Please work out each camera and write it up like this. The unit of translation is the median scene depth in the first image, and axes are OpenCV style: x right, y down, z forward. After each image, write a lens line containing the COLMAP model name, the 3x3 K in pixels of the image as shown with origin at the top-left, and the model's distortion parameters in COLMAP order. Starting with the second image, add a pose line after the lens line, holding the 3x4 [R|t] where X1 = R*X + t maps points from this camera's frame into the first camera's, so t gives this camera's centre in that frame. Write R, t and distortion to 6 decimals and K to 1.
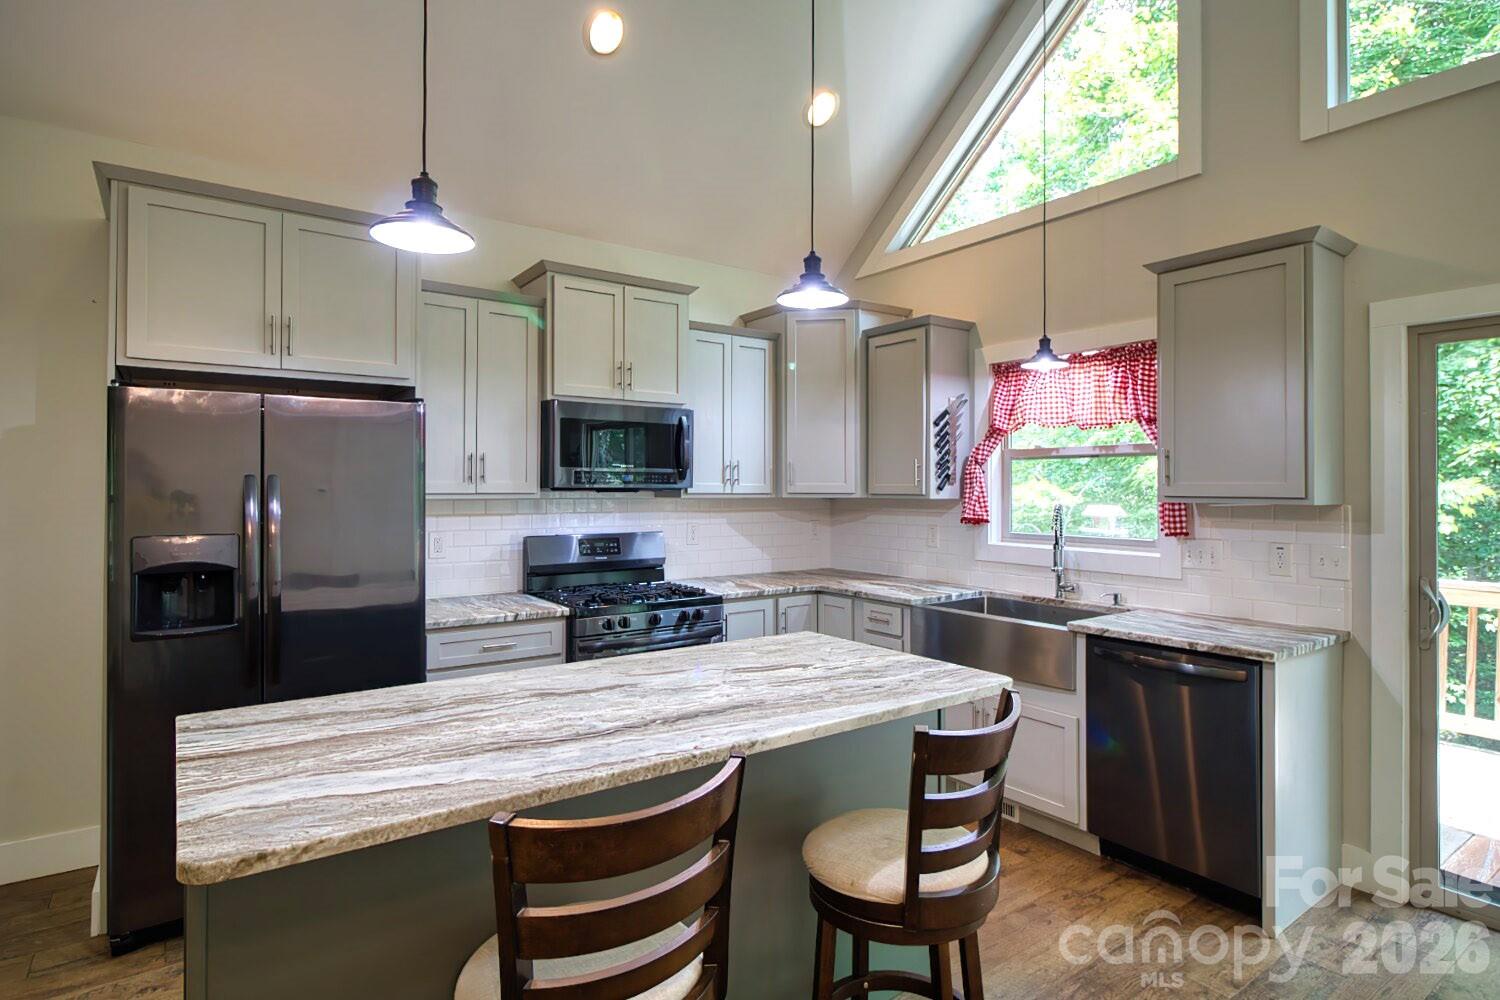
lens RADIAL K [[799.1, 0, 742.0], [0, 799.1, 479.5], [0, 0, 1]] dist [-0.007667, -0.000605]
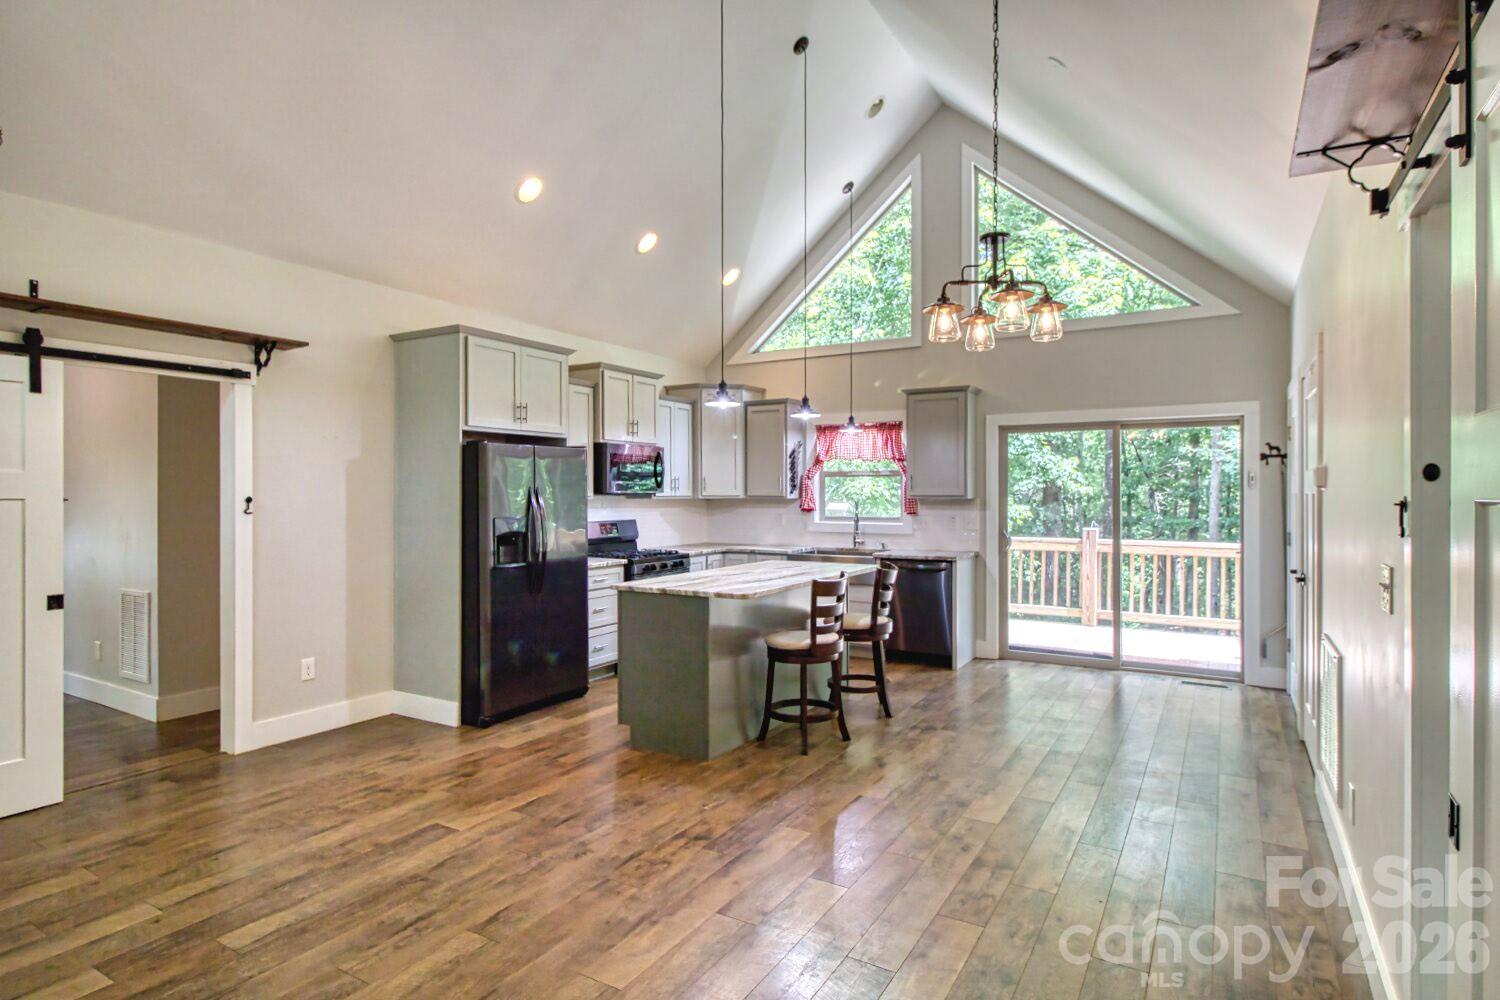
lens RADIAL K [[799.1, 0, 752.1], [0, 799.1, 494.8], [0, 0, 1]] dist [-0.007667, -0.000605]
pose [[0.916745, -0.005759, 0.399432, -0.648555], [0.000951, 0.999925, 0.012235, -0.007265], [-0.399473, -0.010837, 0.916681, -0.734383]]
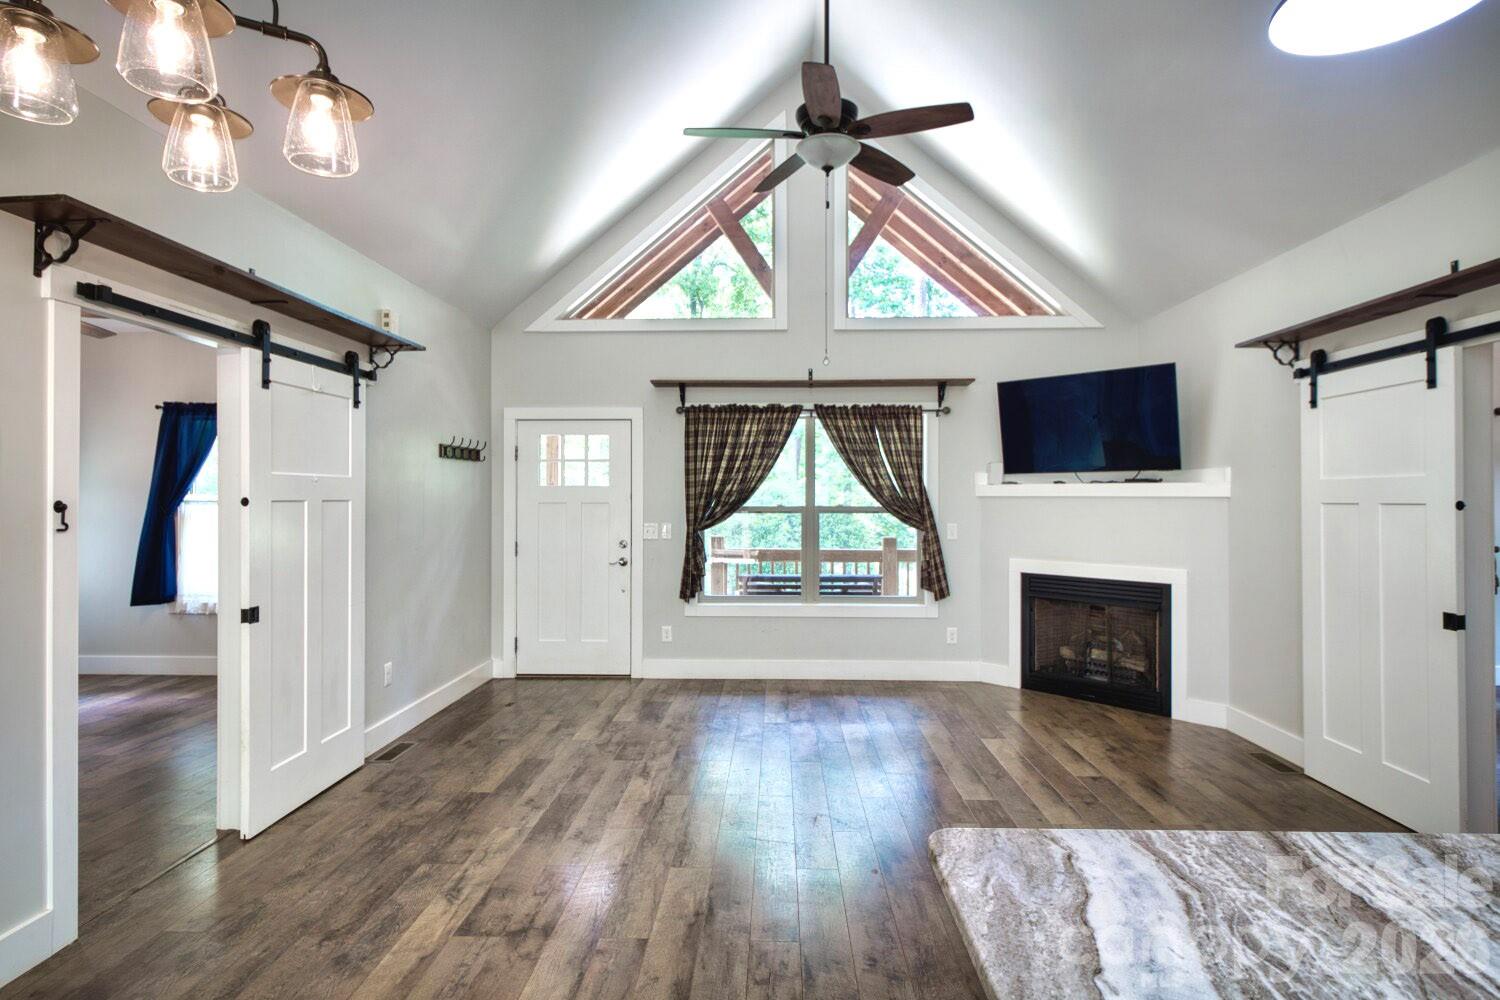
lens RADIAL K [[799.1, 0, 756.5], [0, 799.1, 497.9], [0, 0, 1]] dist [-0.007667, -0.000605]
pose [[-0.601560, -0.006319, -0.798803, 0.097772], [-0.001063, 0.999974, -0.007110, 0.008812], [0.798827, -0.003428, -0.601551, 0.423250]]
